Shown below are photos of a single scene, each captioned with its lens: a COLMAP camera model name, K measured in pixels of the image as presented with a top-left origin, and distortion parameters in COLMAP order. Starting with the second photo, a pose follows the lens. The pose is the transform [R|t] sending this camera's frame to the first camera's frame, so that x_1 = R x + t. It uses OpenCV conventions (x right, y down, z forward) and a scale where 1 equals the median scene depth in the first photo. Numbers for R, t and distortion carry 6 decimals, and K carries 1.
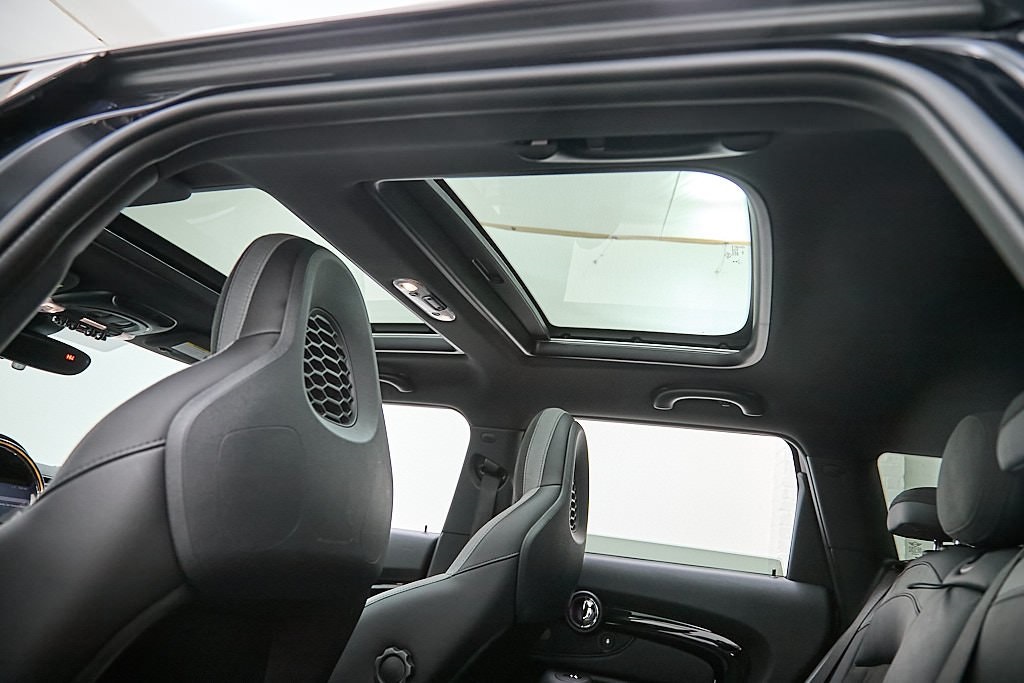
lens RADIAL K [[703.5, 0, 516.2], [0, 703.5, 341.4], [0, 0, 1]] dist [0.004469, 0.000772]
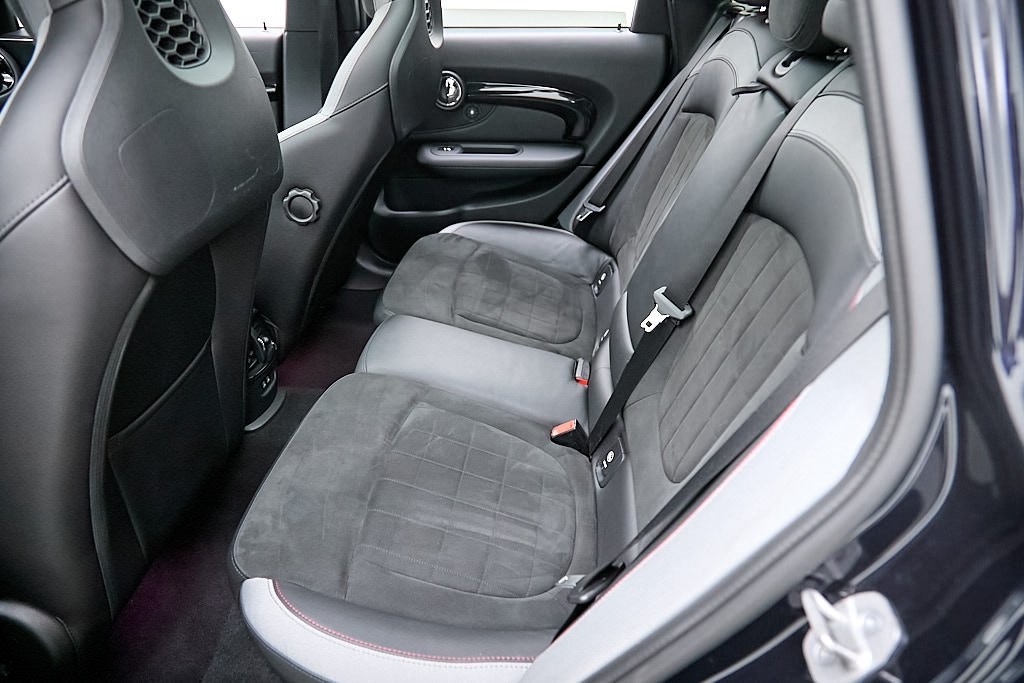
lens RADIAL K [[703.5, 0, 511.3], [0, 703.5, 344.8], [0, 0, 1]] dist [0.004469, 0.000772]
pose [[0.967356, -0.225788, 0.115074, -0.024667], [0.067527, 0.667321, 0.741703, -0.182157], [-0.244259, -0.709720, 0.660784, 0.003629]]
